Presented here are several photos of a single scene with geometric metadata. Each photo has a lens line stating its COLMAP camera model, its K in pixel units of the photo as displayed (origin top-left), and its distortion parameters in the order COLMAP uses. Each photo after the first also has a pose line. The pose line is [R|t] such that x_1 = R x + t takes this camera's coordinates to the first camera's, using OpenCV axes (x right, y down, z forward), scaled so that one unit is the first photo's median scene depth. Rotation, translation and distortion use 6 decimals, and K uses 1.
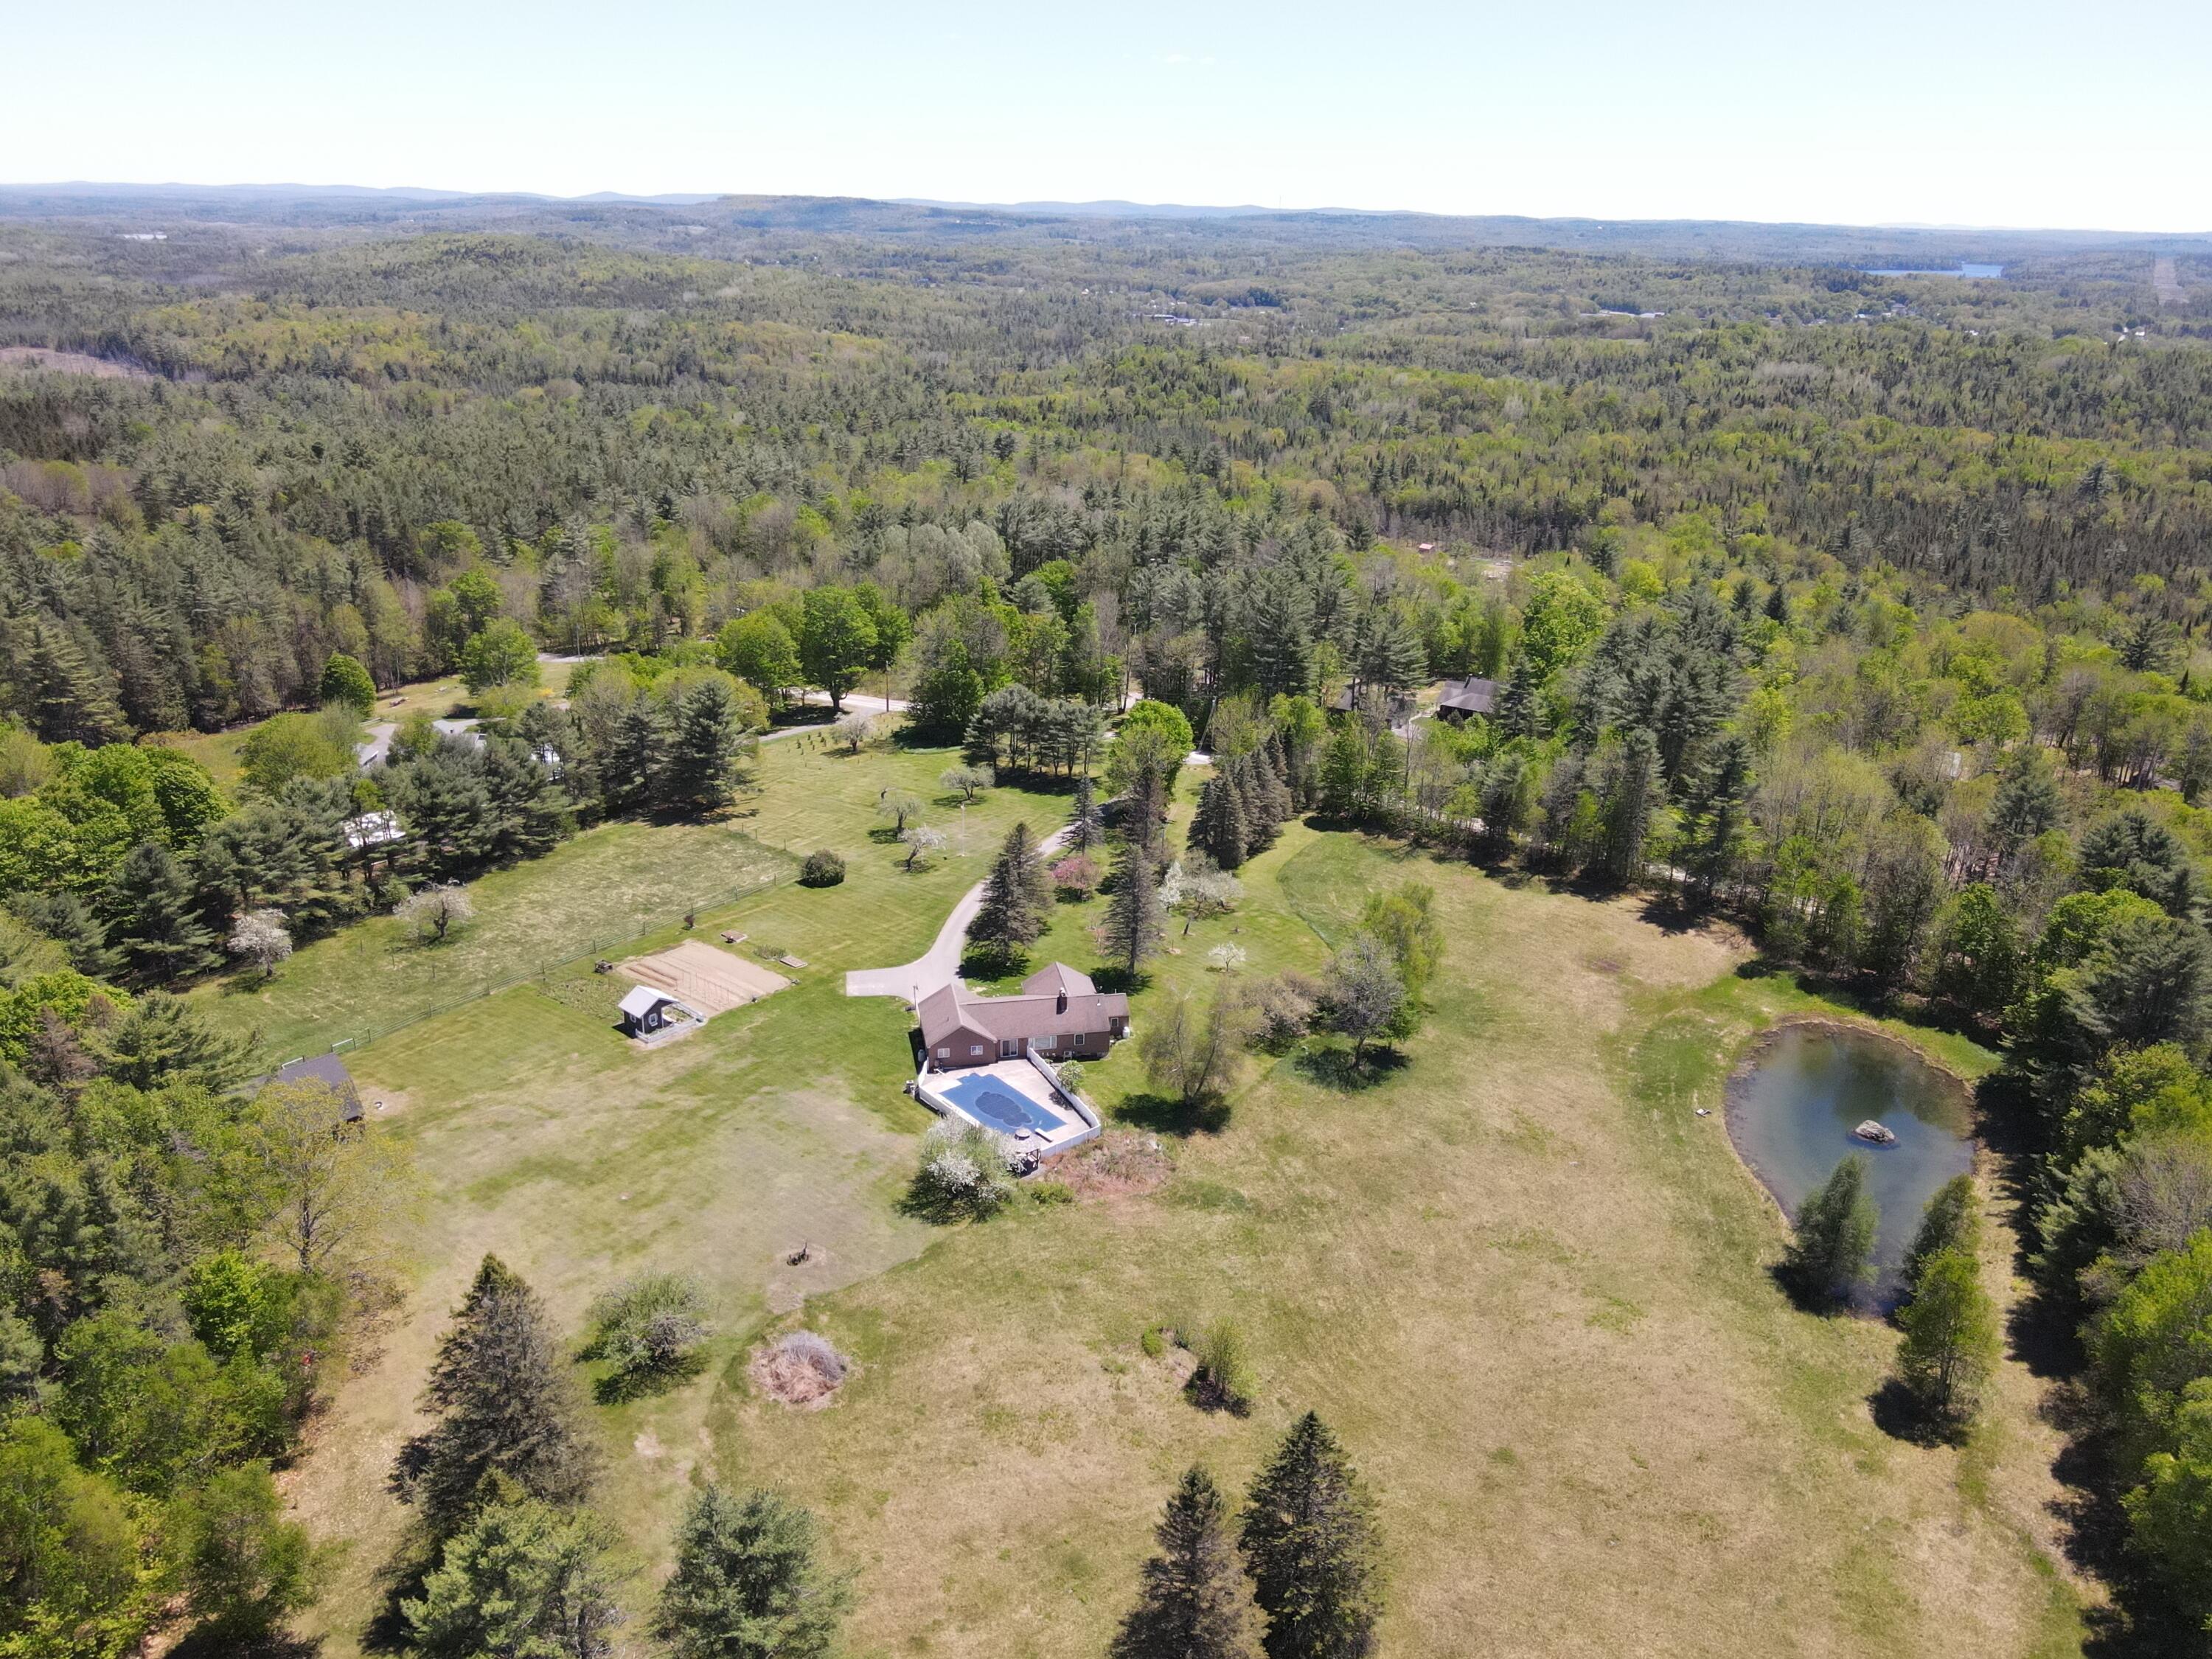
lens RADIAL K [[1621.5, 0, 1102.8], [0, 1621.5, 833.6], [0, 0, 1]] dist [0.001059, 0.022287]
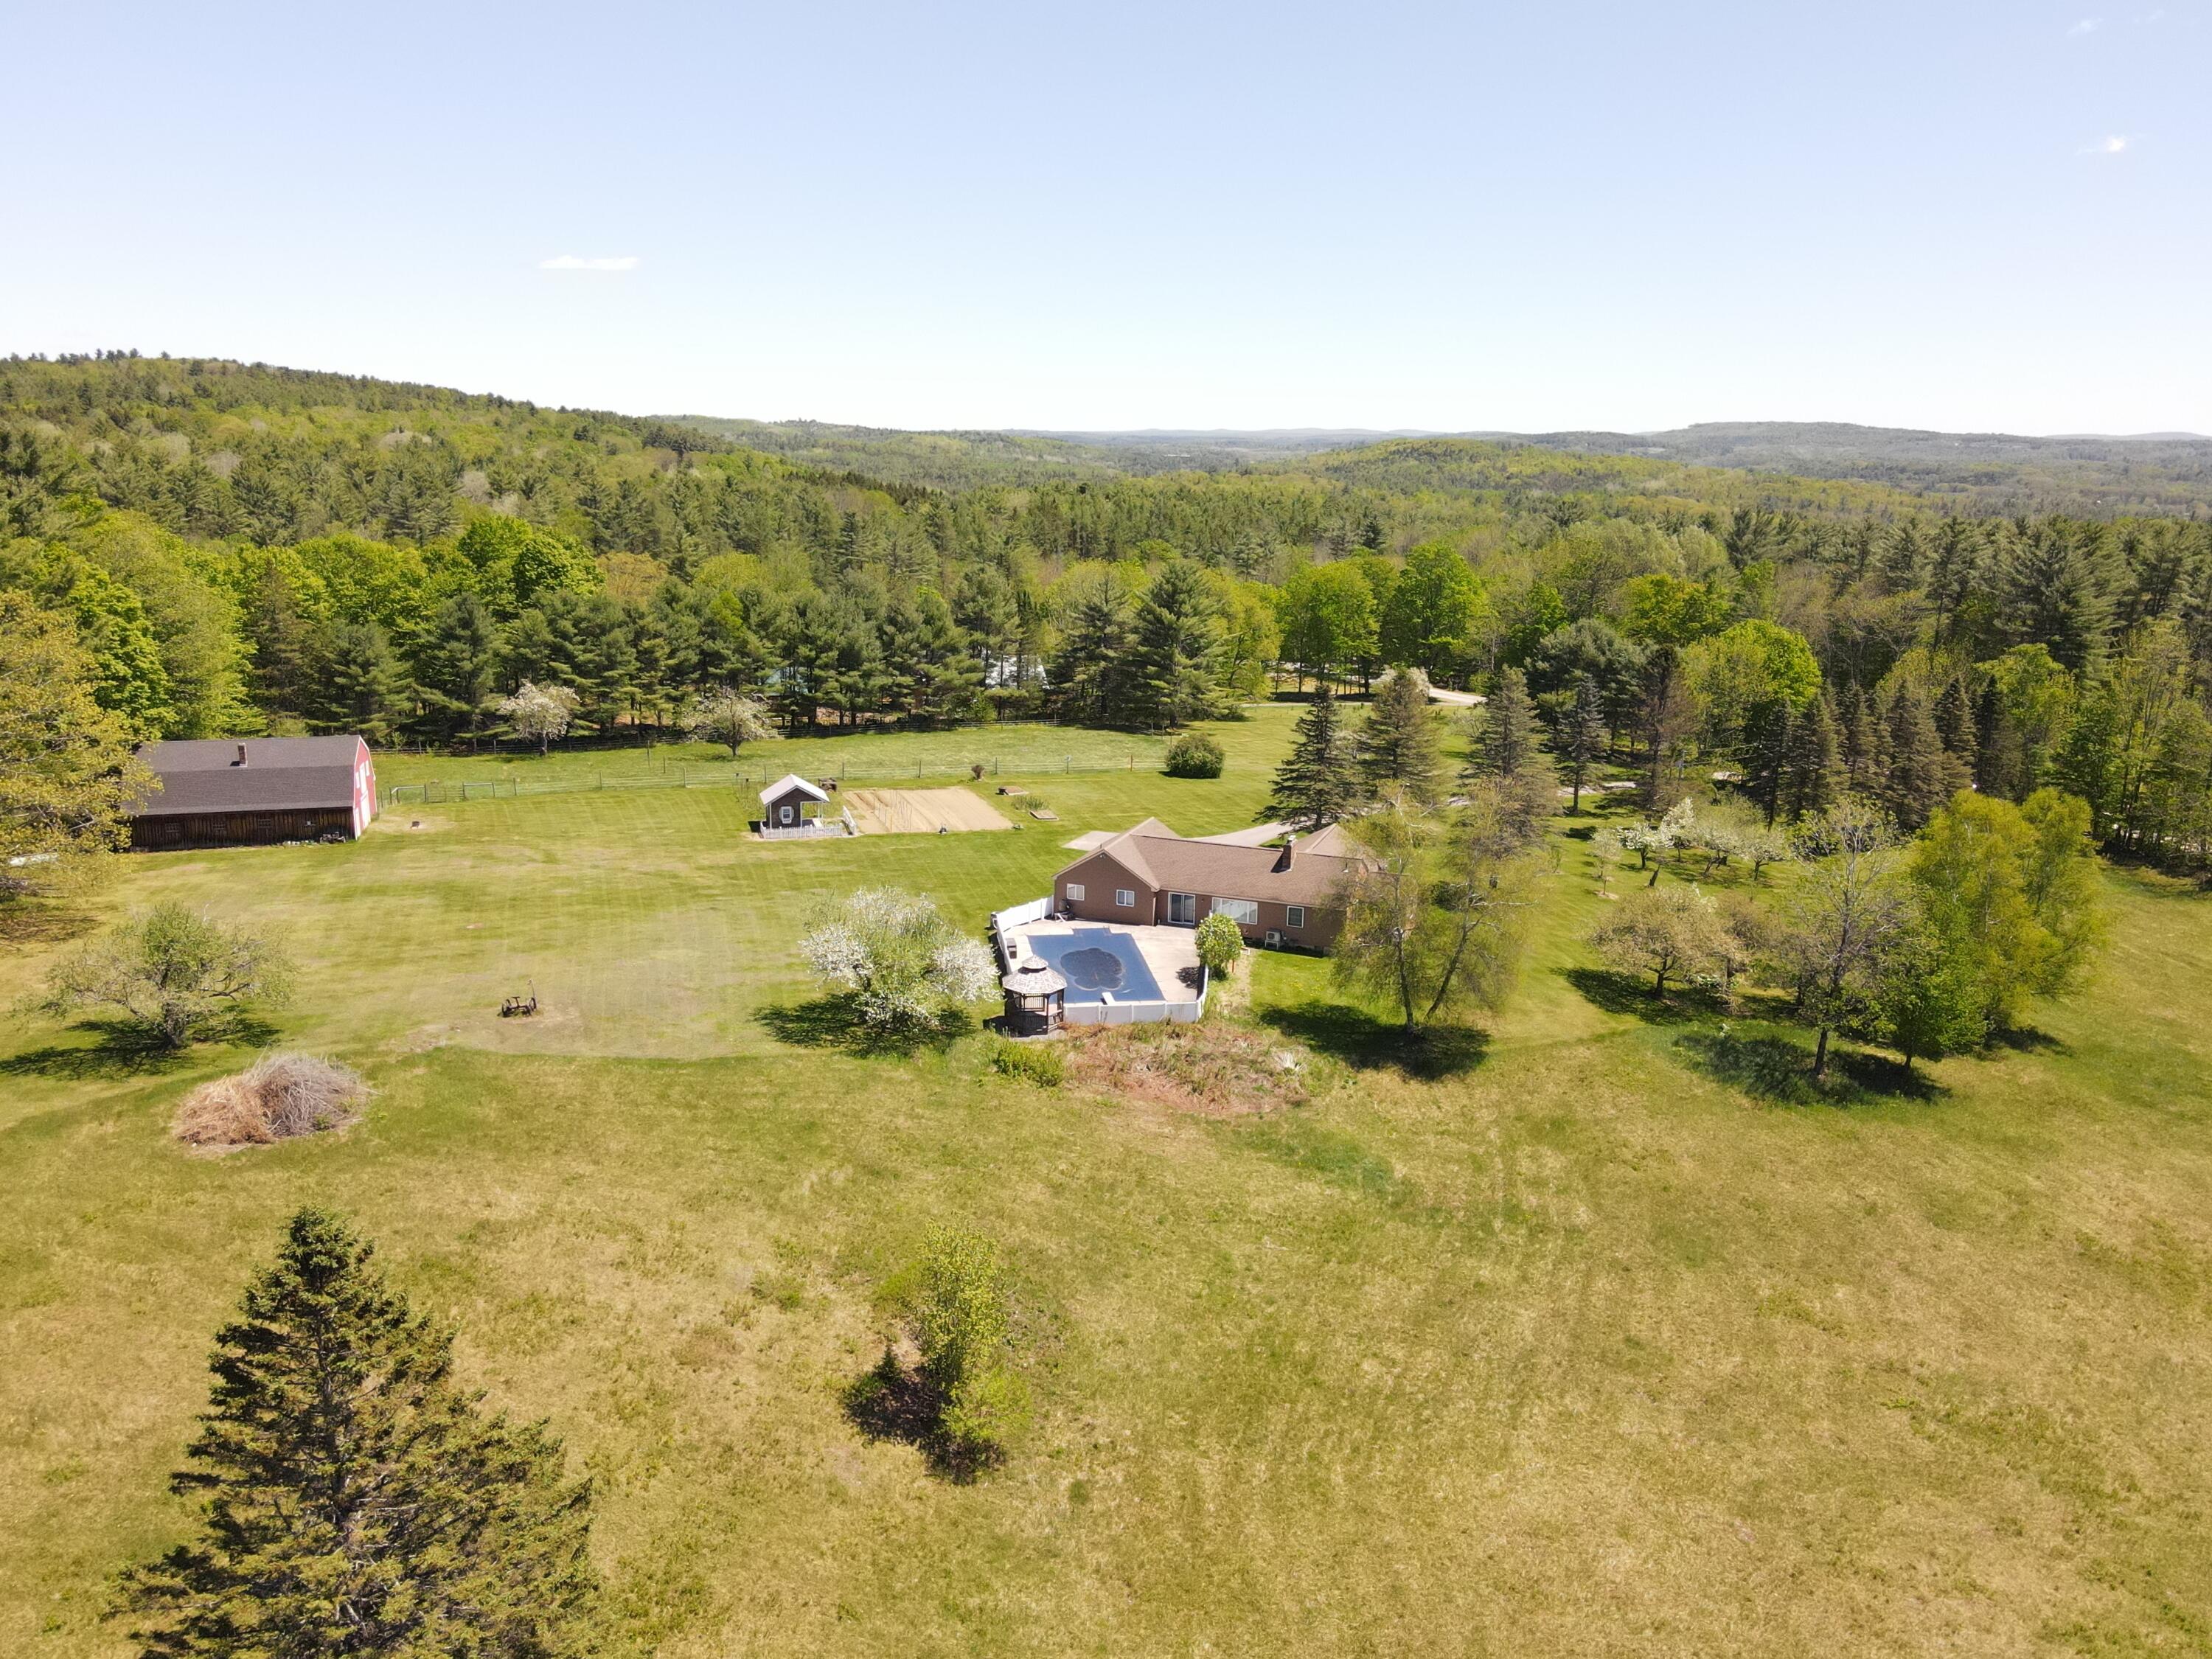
lens RADIAL K [[1621.5, 0, 1083.8], [0, 1621.5, 831.3], [0, 0, 1]] dist [0.001059, 0.022287]
pose [[0.842806, 0.119847, -0.524704, 0.211408], [-0.188508, 0.978872, -0.079208, 0.145469], [0.504125, 0.165668, 0.847592, 0.413877]]
